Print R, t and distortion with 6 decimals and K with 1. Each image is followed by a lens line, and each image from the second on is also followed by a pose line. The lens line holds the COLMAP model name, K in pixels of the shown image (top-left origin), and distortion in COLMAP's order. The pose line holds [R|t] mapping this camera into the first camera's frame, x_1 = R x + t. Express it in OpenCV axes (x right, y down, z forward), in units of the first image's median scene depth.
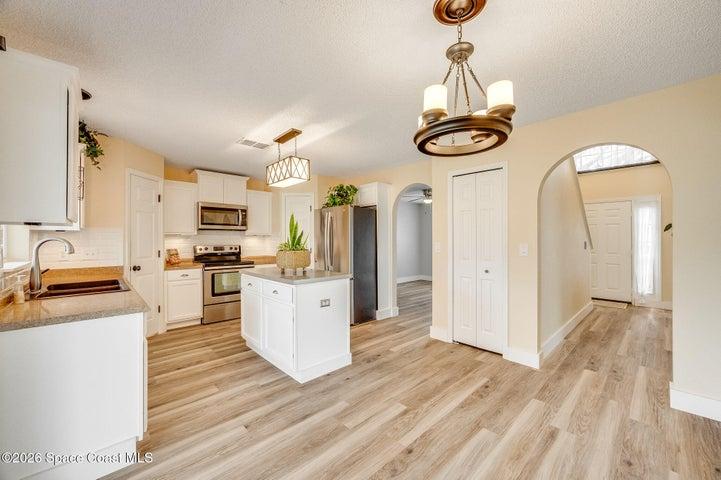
lens RADIAL K [[286.8, 0, 359.0], [0, 286.8, 238.9], [0, 0, 1]] dist [0.001265, 0.000105]
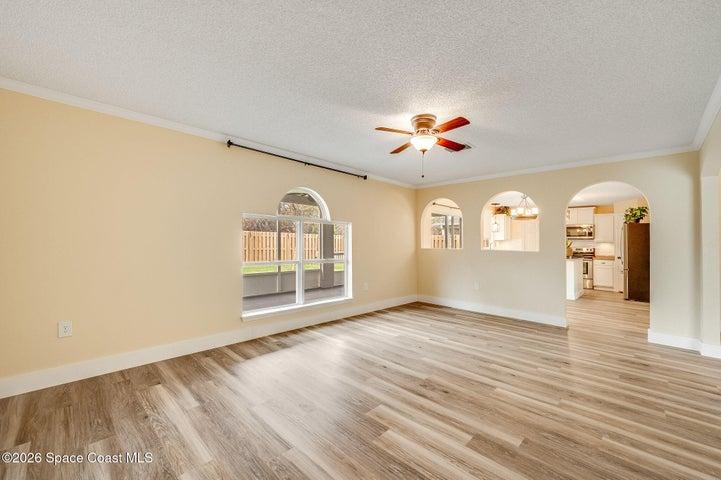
lens RADIAL K [[286.8, 0, 360.6], [0, 286.8, 242.2], [0, 0, 1]] dist [0.001265, 0.000105]
pose [[0.037039, -0.003847, -0.999306, 1.228547], [0.001305, 0.999992, -0.003801, -0.006424], [0.999313, -0.001164, 0.037044, -0.414328]]
